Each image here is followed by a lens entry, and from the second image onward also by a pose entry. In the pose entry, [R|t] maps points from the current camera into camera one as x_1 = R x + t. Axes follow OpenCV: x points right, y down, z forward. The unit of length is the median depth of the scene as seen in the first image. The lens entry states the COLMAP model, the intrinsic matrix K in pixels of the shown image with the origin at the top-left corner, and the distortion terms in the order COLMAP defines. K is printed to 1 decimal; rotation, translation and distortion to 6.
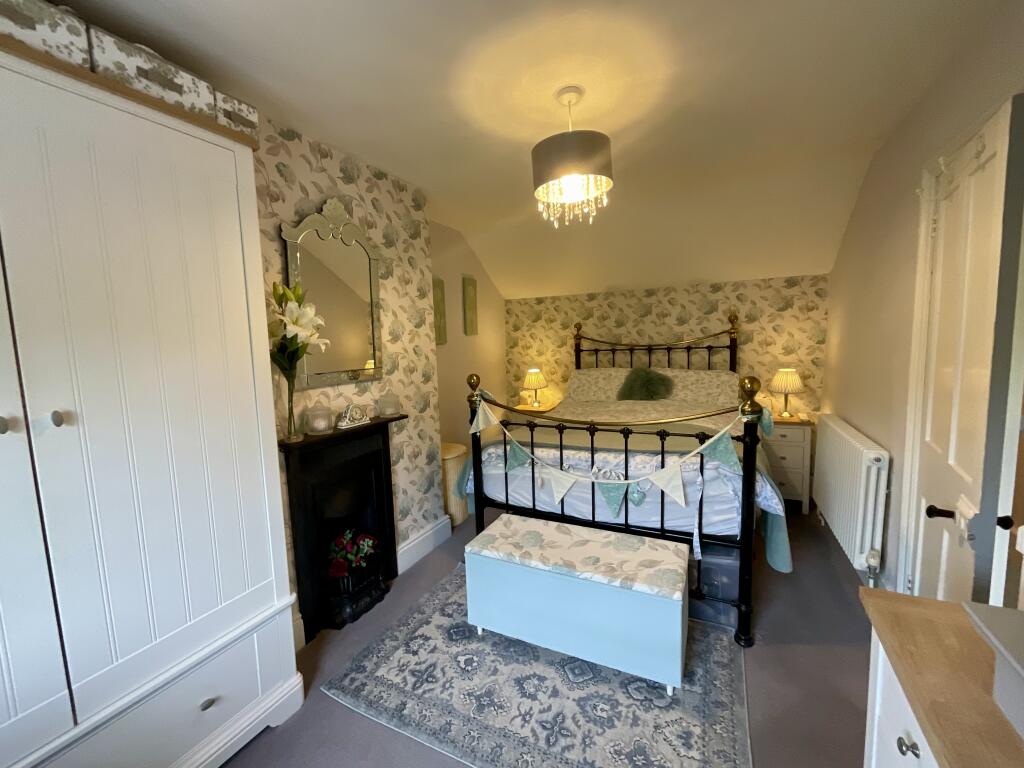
lens RADIAL K [[415.0, 0, 512.9], [0, 415.0, 382.7], [0, 0, 1]] dist [-0.001829, -0.000440]
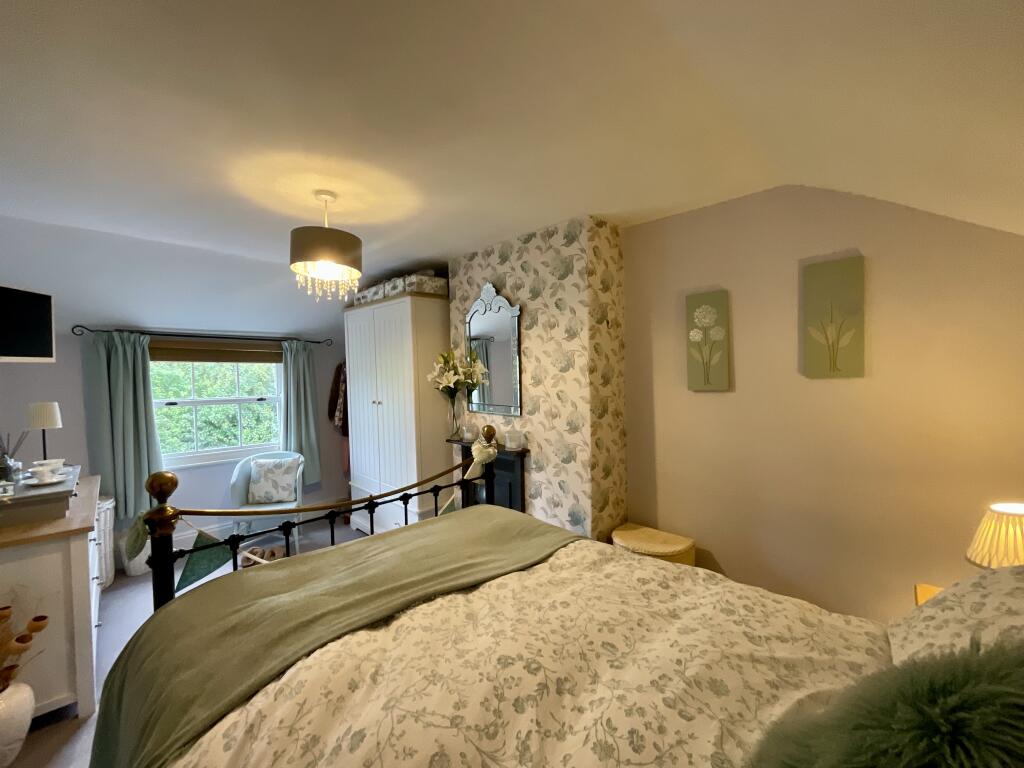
lens RADIAL K [[415.0, 0, 512.7], [0, 415.0, 379.6], [0, 0, 1]] dist [-0.001829, -0.000440]
pose [[-0.316106, 0.062008, -0.946695, 0.721598], [-0.074878, 0.993118, 0.090050, -0.198757], [0.945764, 0.099352, -0.309288, 1.231953]]
